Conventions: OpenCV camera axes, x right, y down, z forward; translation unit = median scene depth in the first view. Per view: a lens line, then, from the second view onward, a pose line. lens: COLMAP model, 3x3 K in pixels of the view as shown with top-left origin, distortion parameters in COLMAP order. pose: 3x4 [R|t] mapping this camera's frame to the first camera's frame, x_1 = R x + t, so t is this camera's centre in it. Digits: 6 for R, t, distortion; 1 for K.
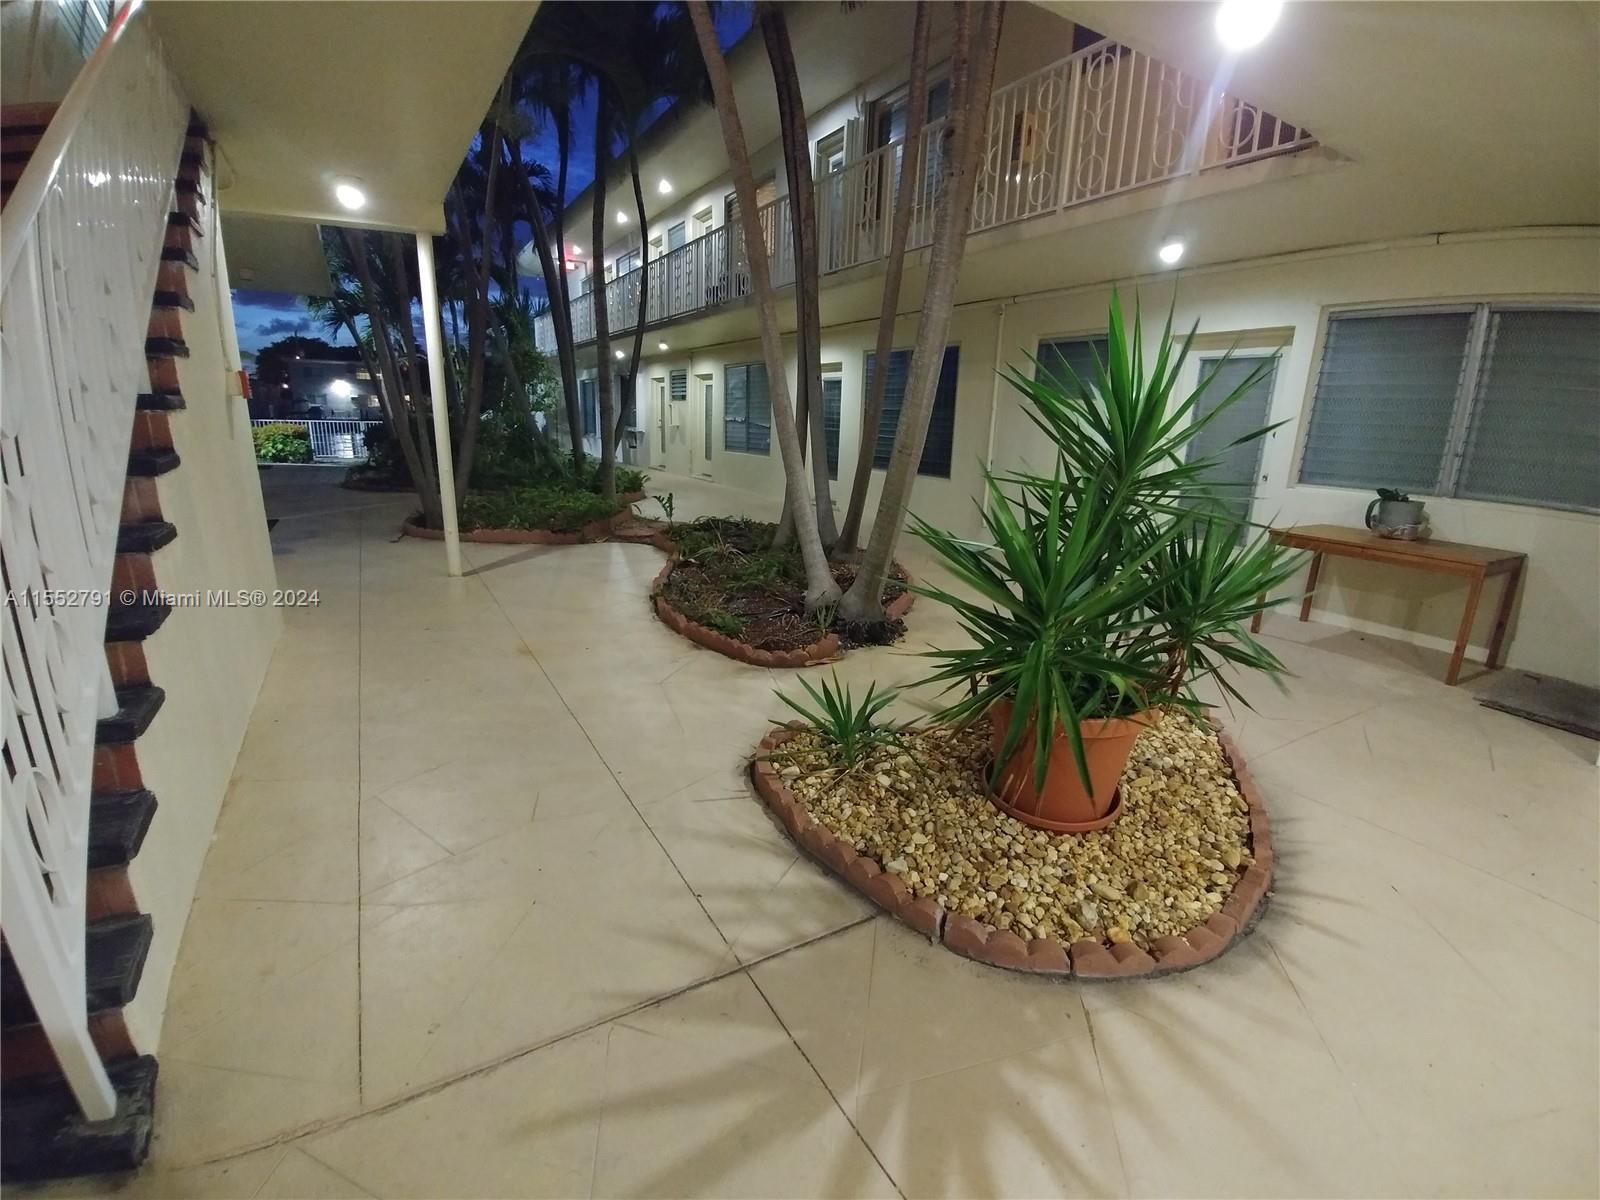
lens RADIAL K [[712.6, 0, 801.8], [0, 712.6, 604.6], [0, 0, 1]] dist [-0.038902, -0.002199]
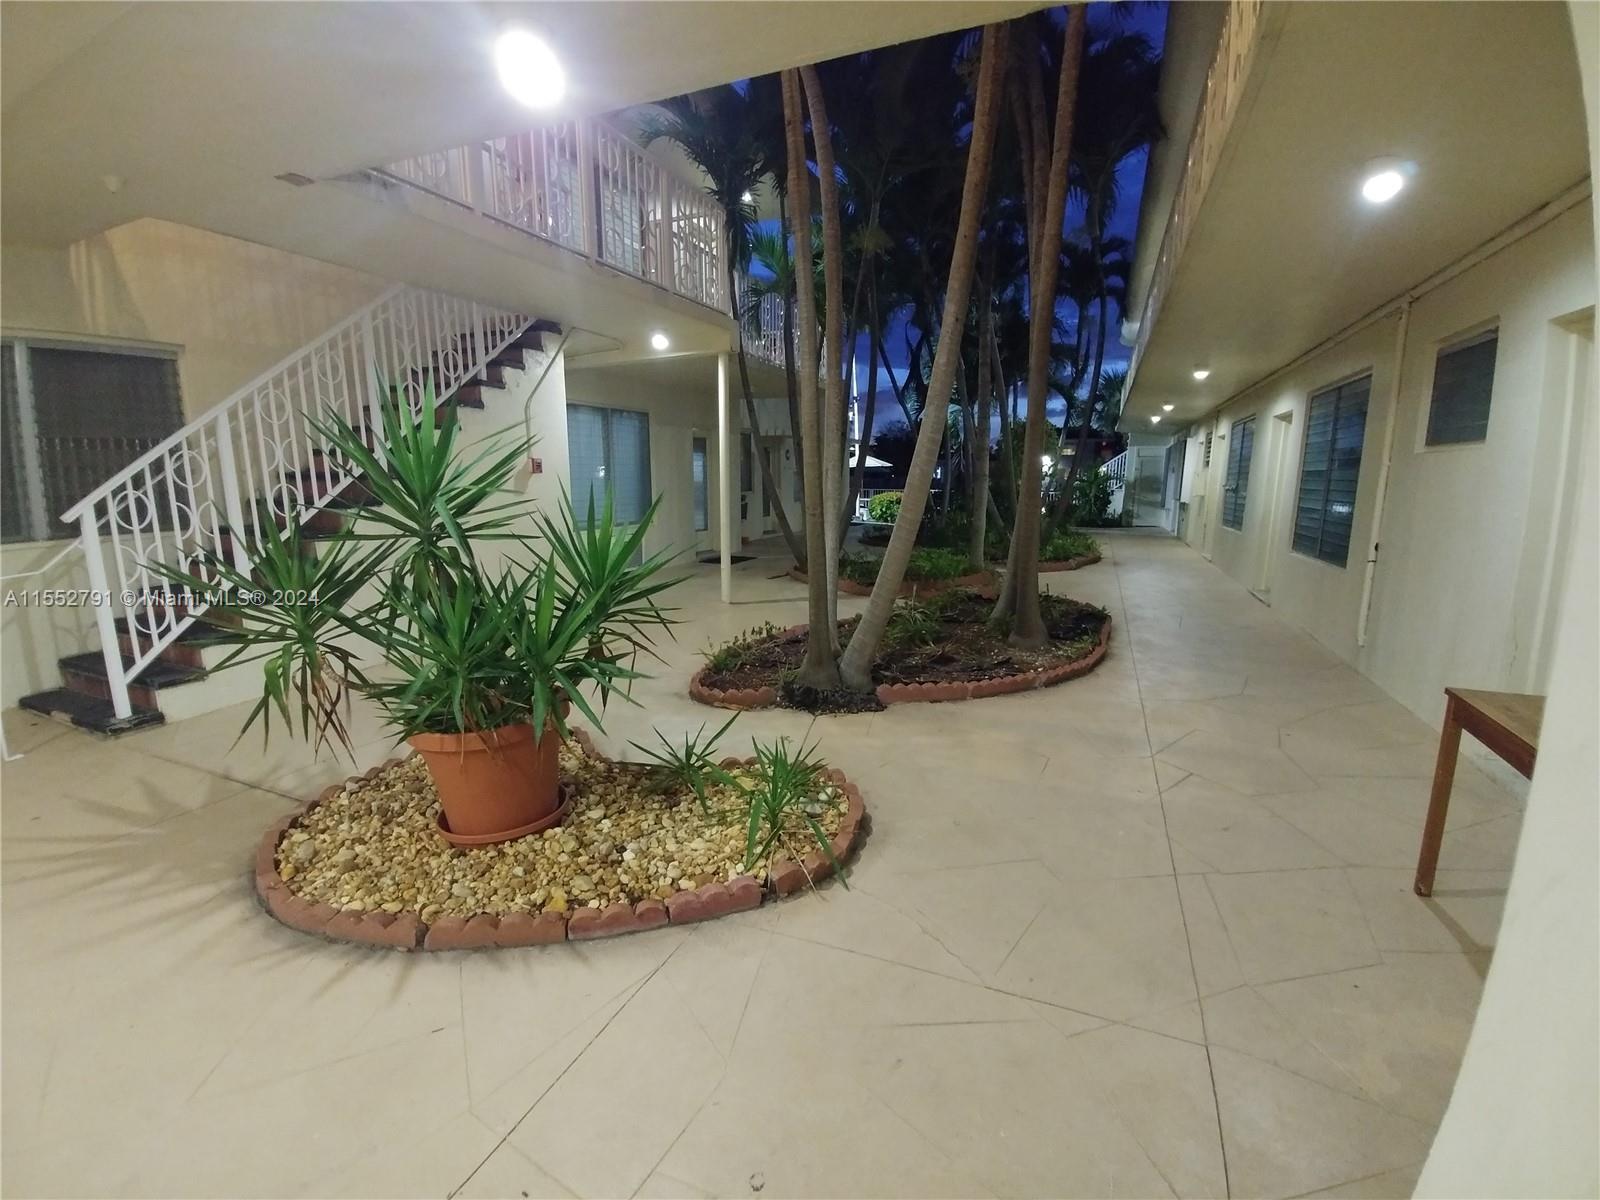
lens RADIAL K [[712.6, 0, 805.7], [0, 712.6, 602.5], [0, 0, 1]] dist [-0.038902, -0.002199]
pose [[0.605751, 0.105852, -0.788582, 1.874136], [-0.185738, 0.982540, -0.010789, -0.154329], [0.773671, 0.153005, 0.614835, 0.846927]]
